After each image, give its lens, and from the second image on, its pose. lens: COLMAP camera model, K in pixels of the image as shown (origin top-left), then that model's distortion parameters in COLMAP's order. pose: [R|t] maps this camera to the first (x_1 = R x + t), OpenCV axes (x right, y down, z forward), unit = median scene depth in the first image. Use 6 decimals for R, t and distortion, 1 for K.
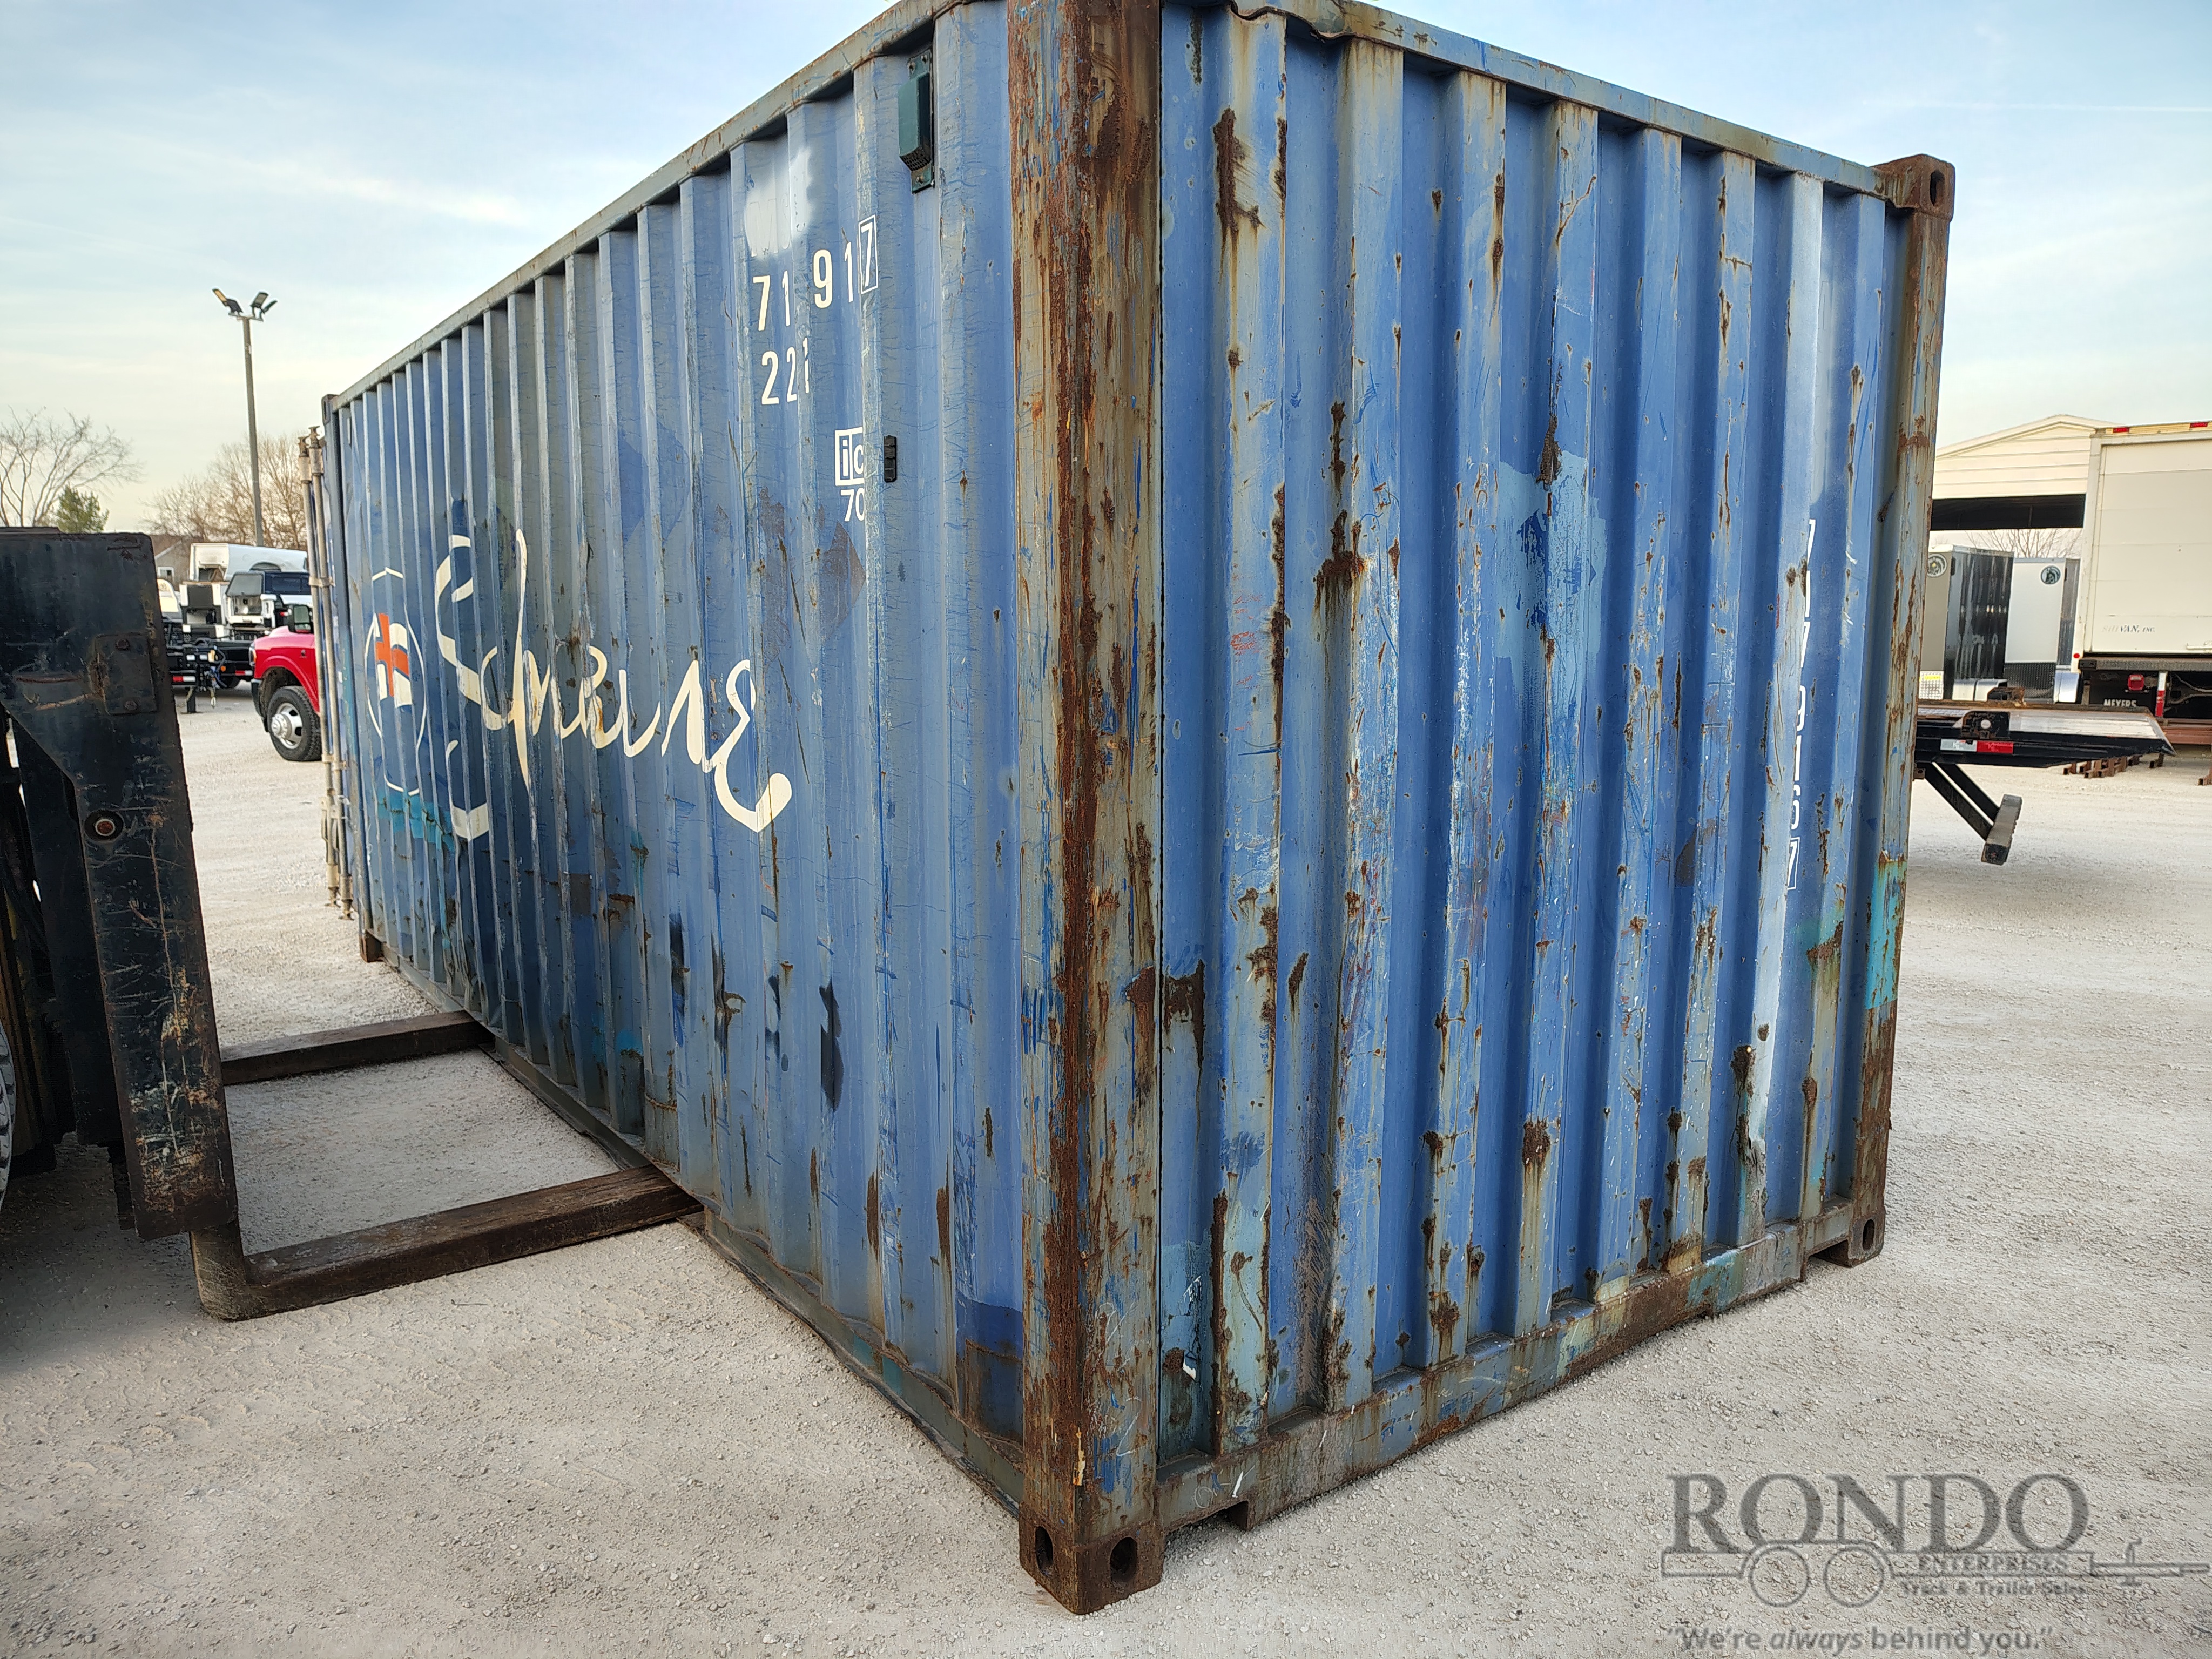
lens RADIAL K [[1528.3, 0, 1106.0], [0, 1528.3, 829.5], [0, 0, 1]] dist [0.070422, -0.082998]
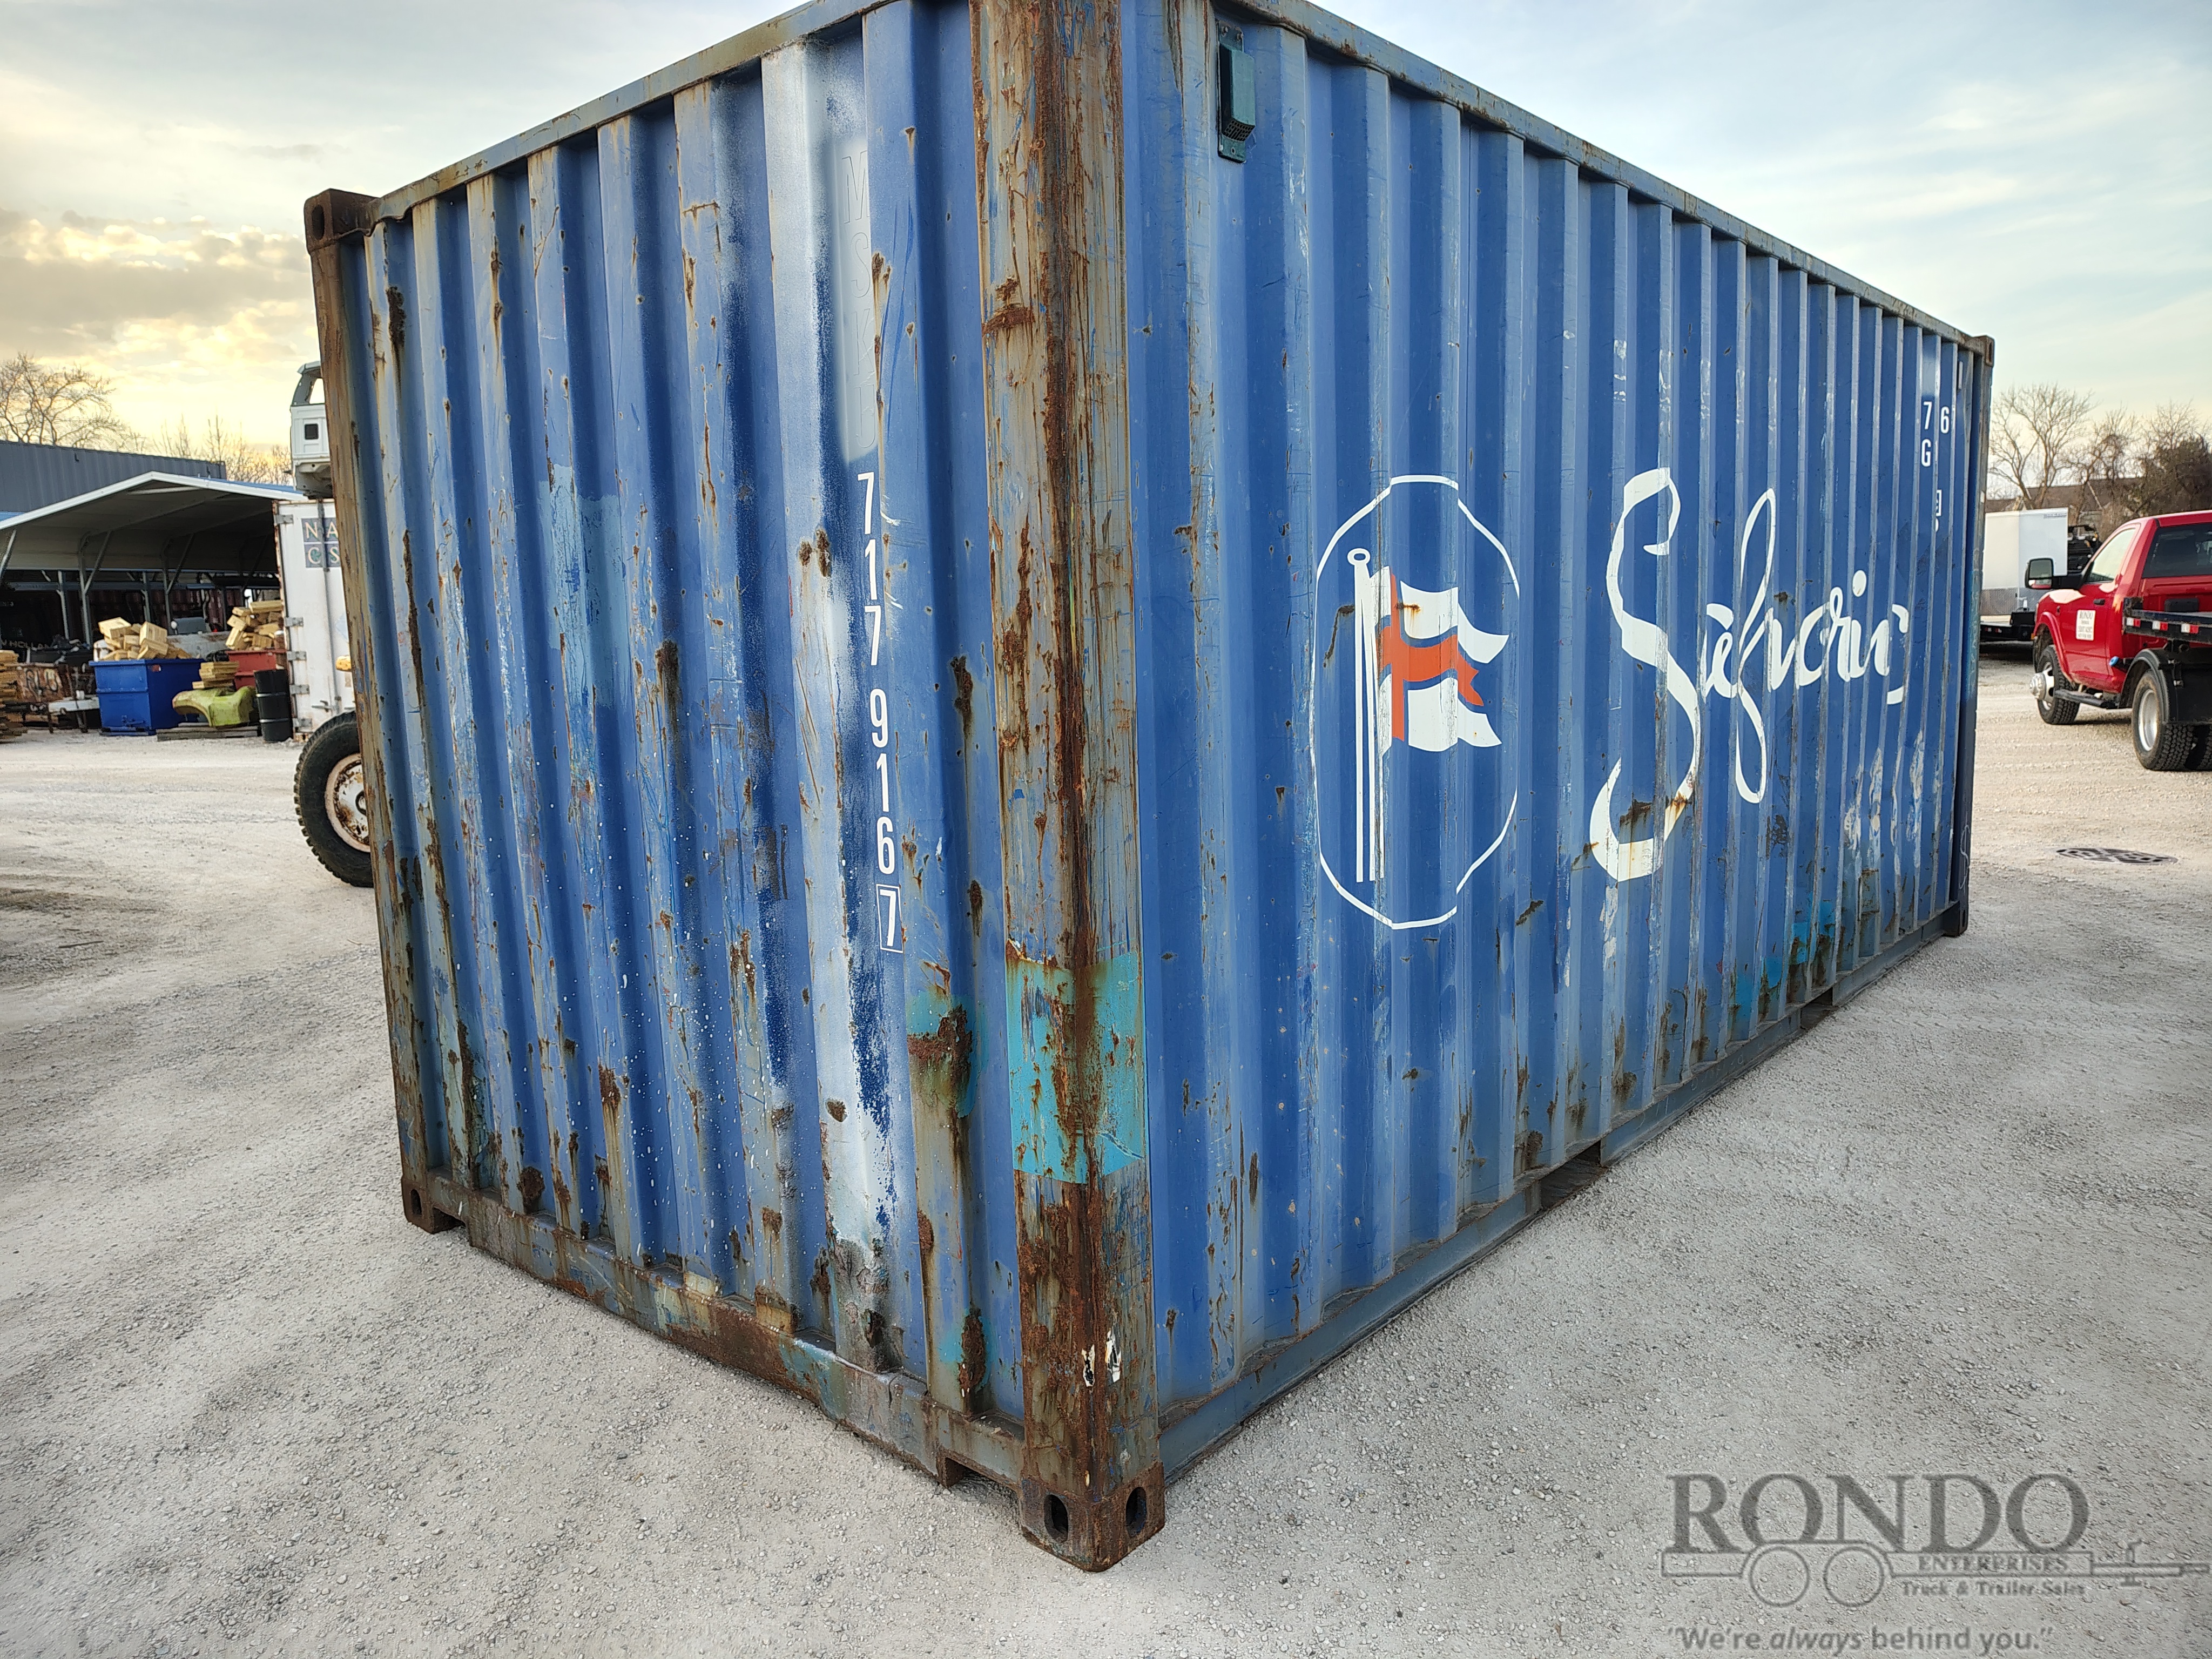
lens RADIAL K [[1528.3, 0, 1106.0], [0, 1528.3, 829.5], [0, 0, 1]] dist [0.070422, -0.082998]
pose [[0.216920, 0.126991, -0.967894, 1.365373], [-0.096820, 0.989412, 0.108116, -0.131130], [0.971376, 0.070259, 0.226918, 1.050571]]
